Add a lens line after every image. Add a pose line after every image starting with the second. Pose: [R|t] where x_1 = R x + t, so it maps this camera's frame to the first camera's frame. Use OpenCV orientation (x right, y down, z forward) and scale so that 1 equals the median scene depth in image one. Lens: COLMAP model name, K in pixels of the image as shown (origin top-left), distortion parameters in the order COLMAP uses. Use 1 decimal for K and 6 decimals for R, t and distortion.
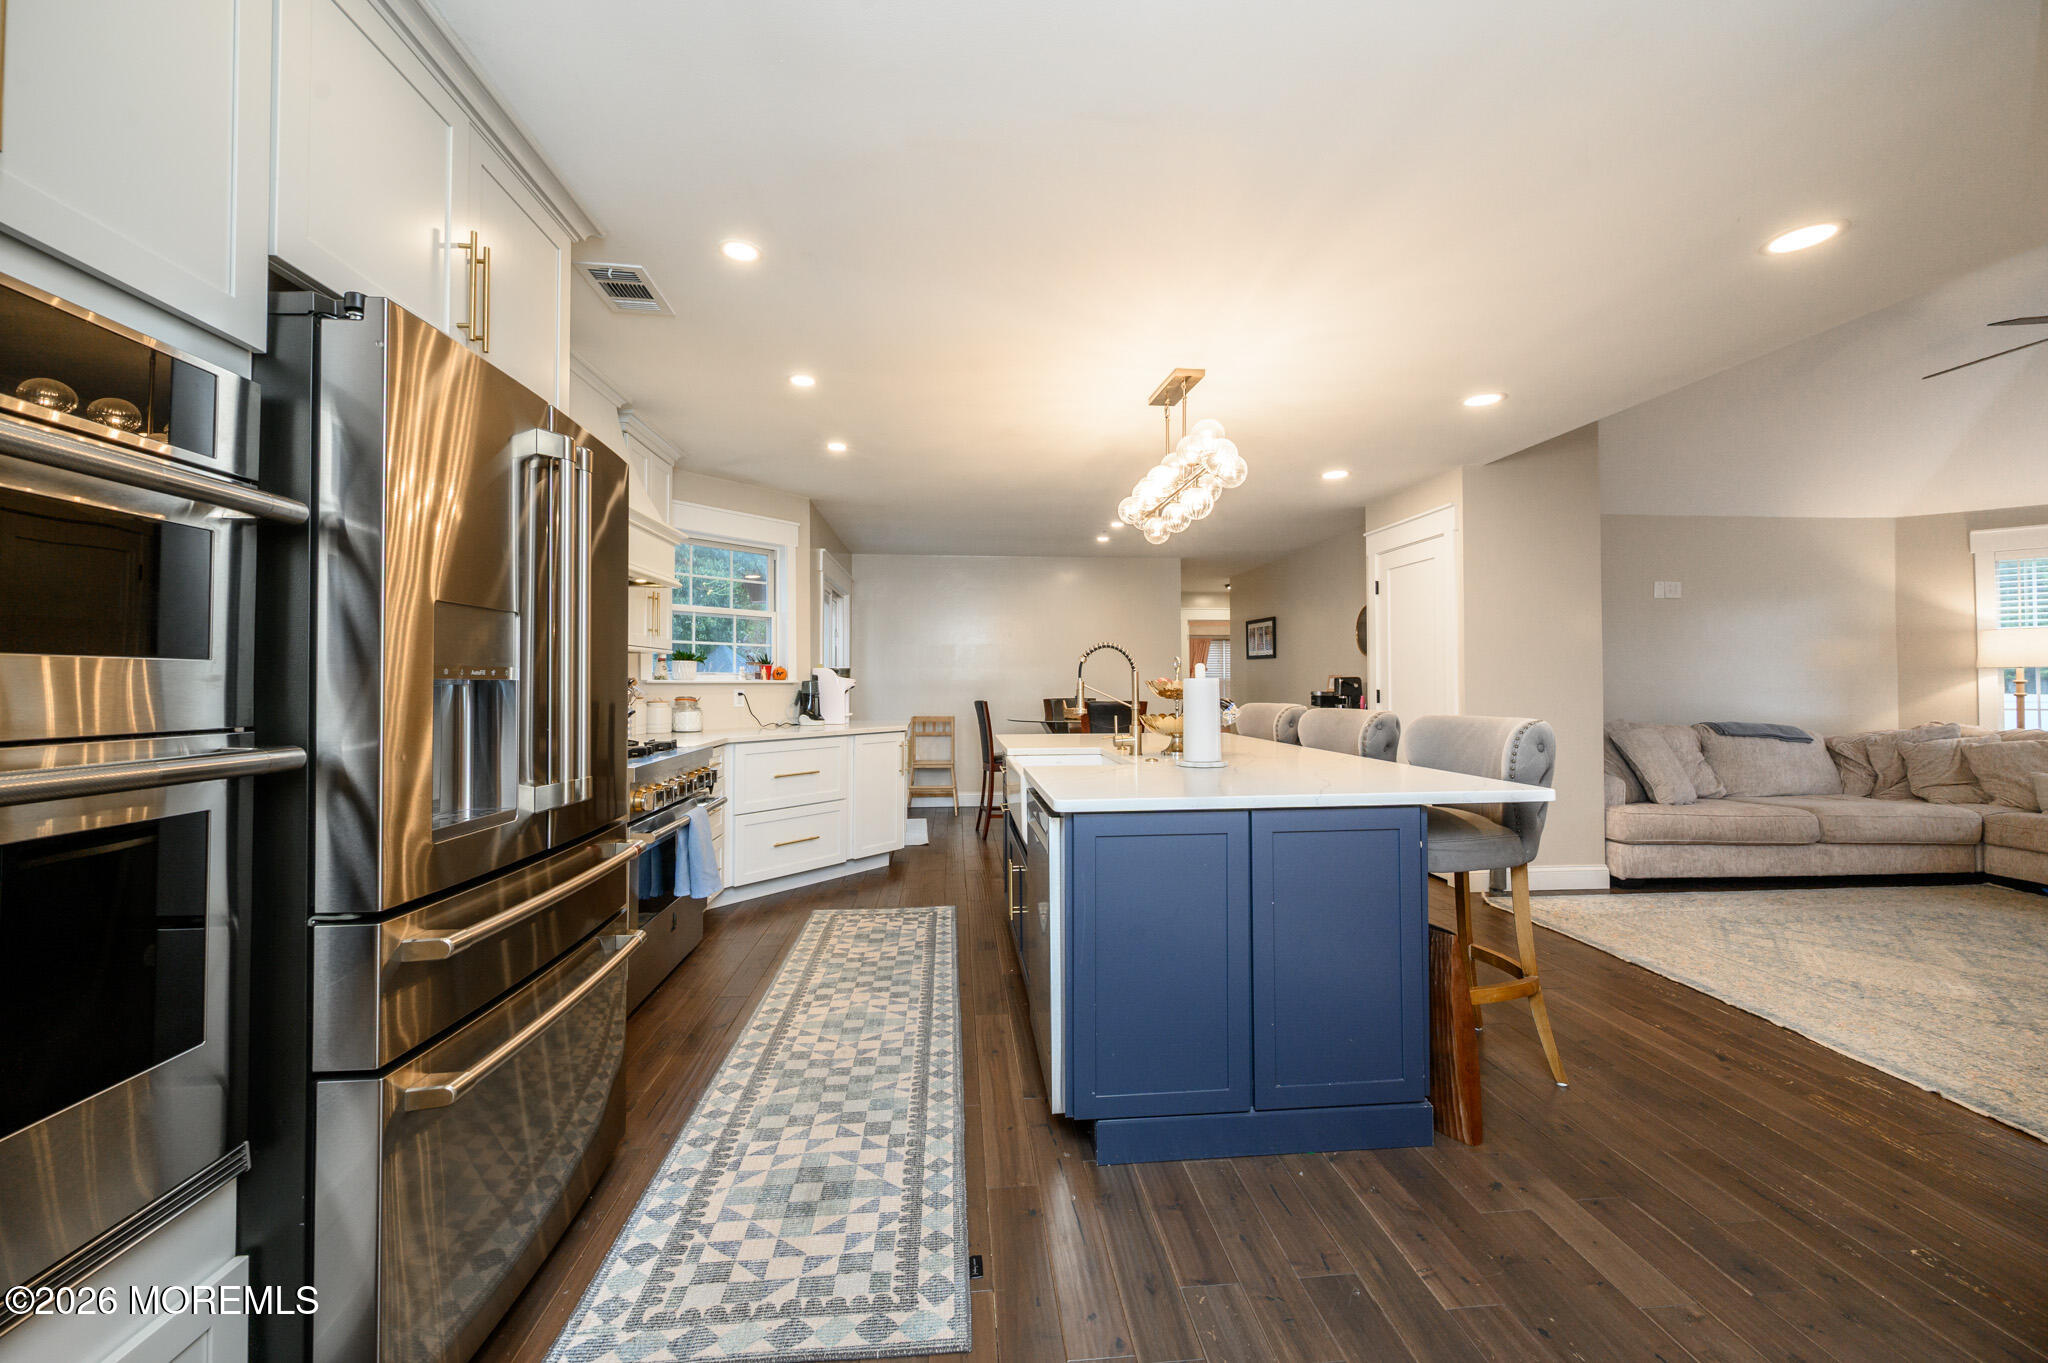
lens RADIAL K [[806.4, 0, 1027.5], [0, 806.4, 675.8], [0, 0, 1]] dist [-0.003837, -0.000507]
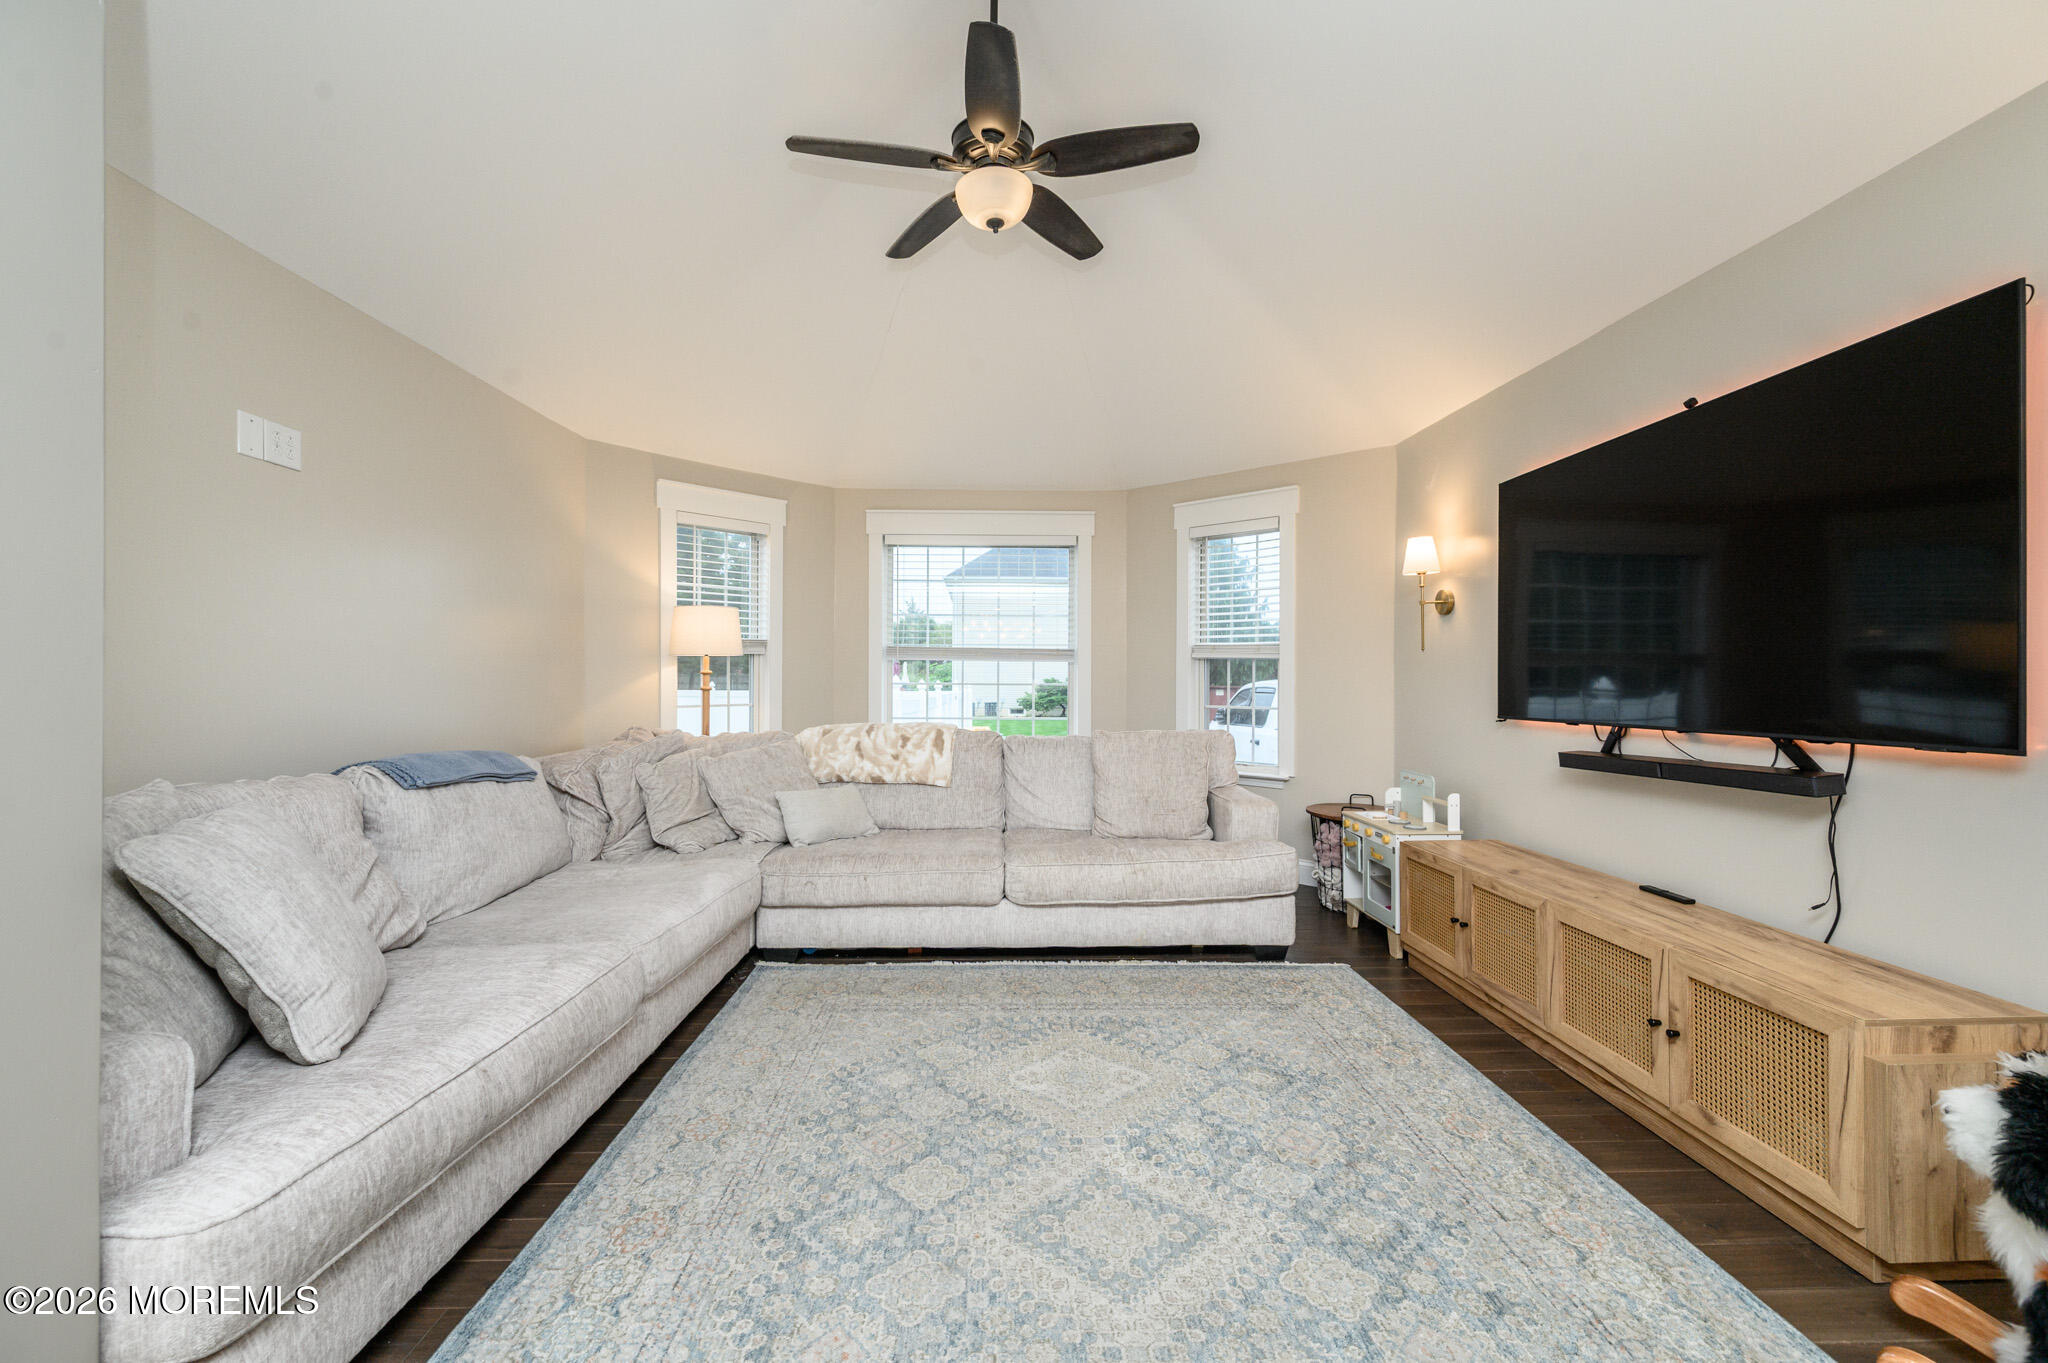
lens RADIAL K [[806.4, 0, 1022.6], [0, 806.4, 675.4], [0, 0, 1]] dist [-0.003837, -0.000507]
pose [[0.061644, 0.004294, 0.998089, 0.439084], [-0.021669, 0.999761, -0.002963, 0.005871], [-0.997863, -0.021445, 0.061723, 0.631423]]
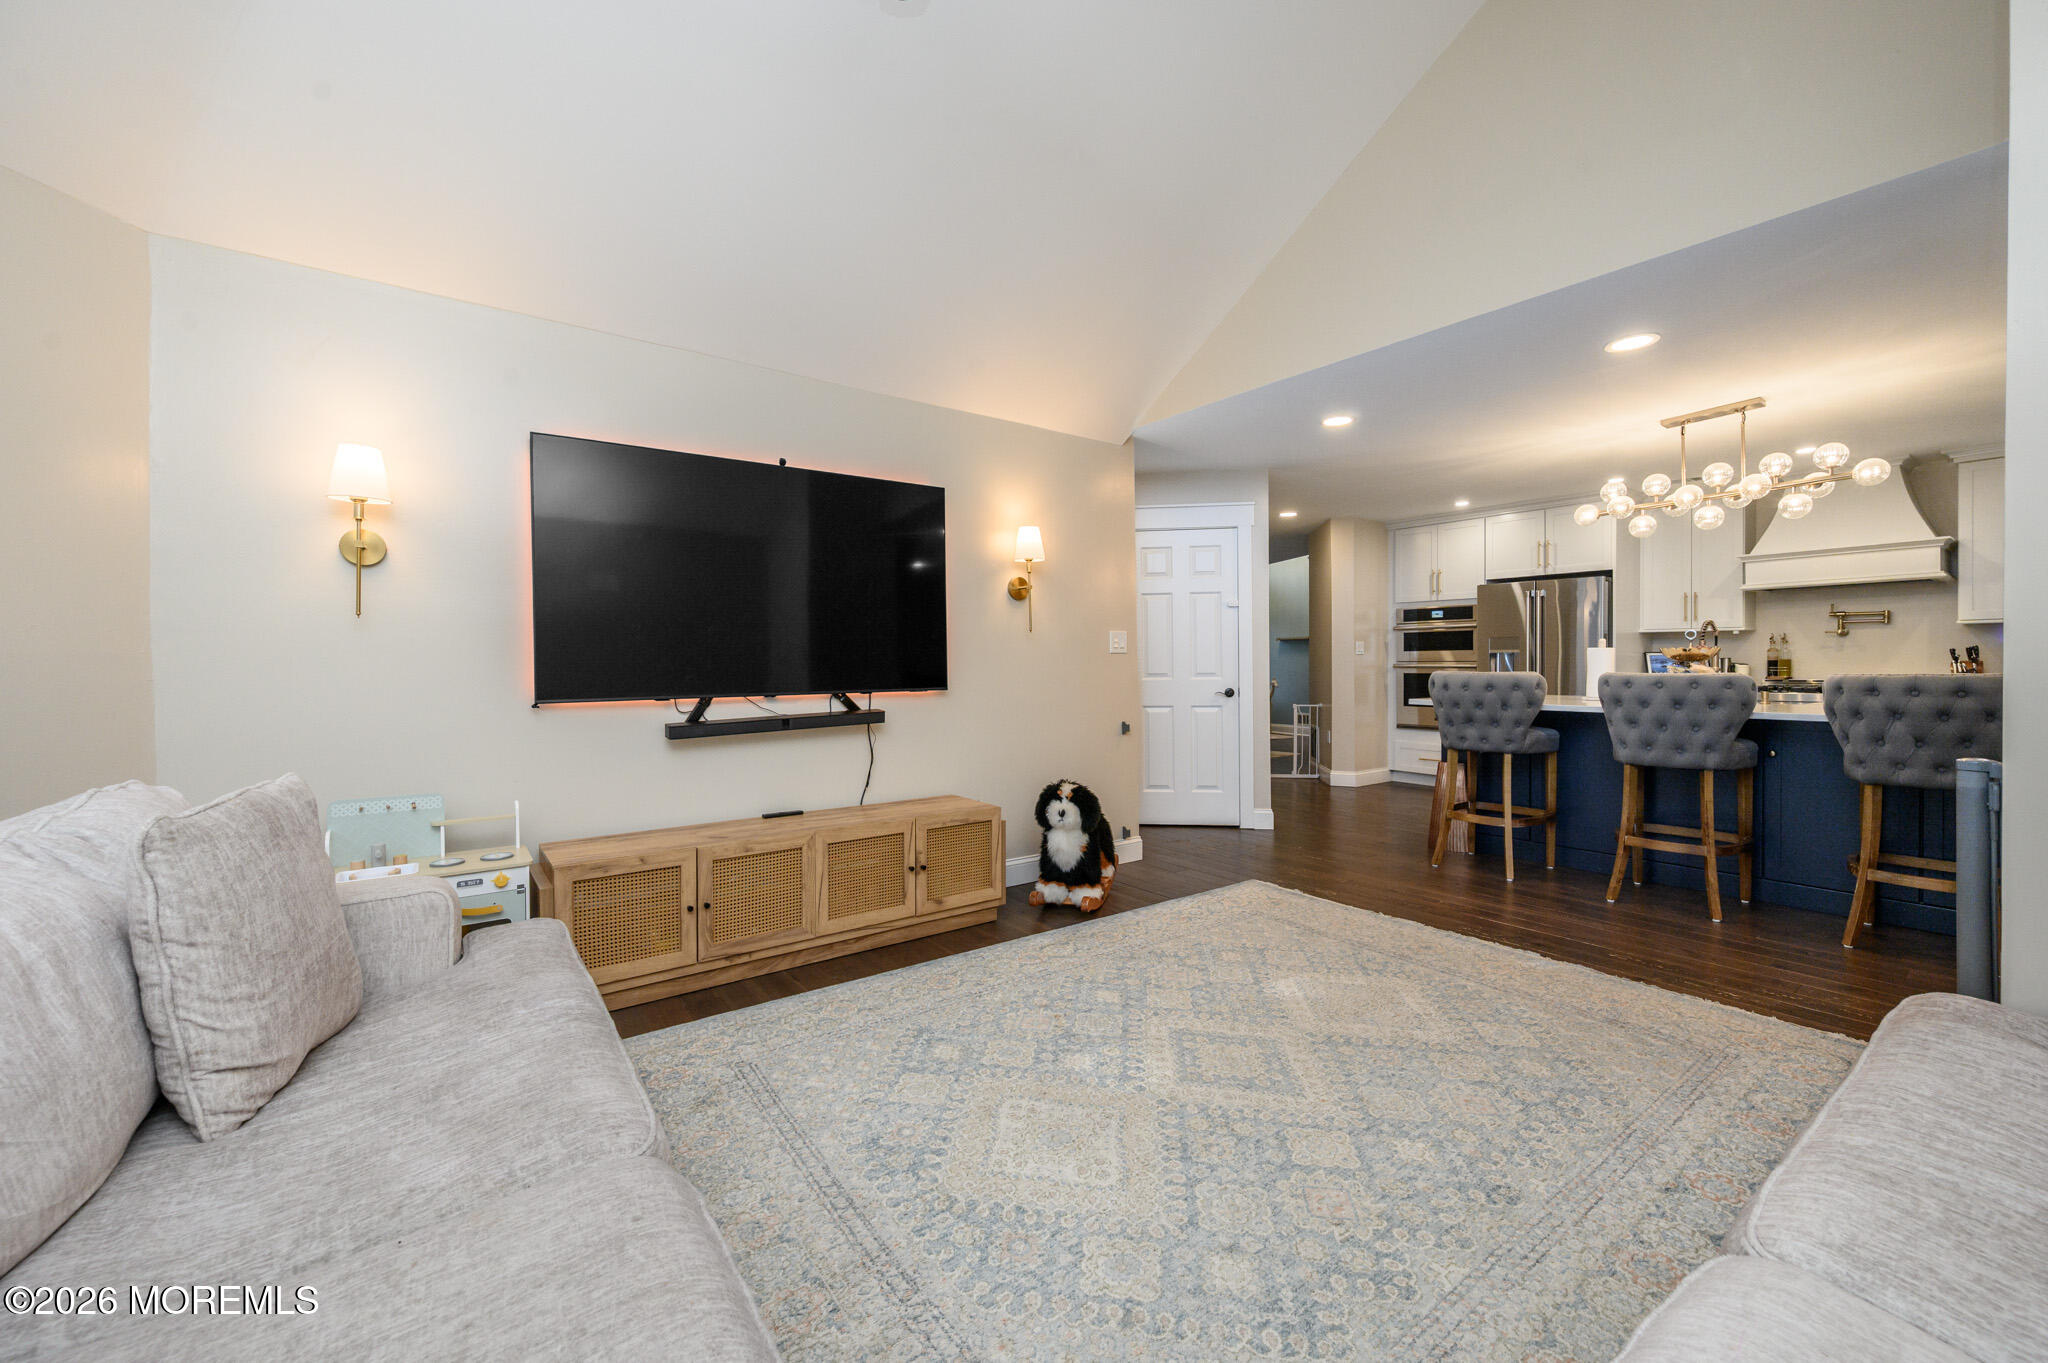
lens RADIAL K [[806.4, 0, 1016.0], [0, 806.4, 670.7], [0, 0, 1]] dist [-0.003837, -0.000507]
pose [[-0.864289, 0.011848, -0.502855, 1.163600], [0.017291, 0.999832, -0.006162, 0.017100], [0.502698, -0.014020, -0.864349, 0.970461]]
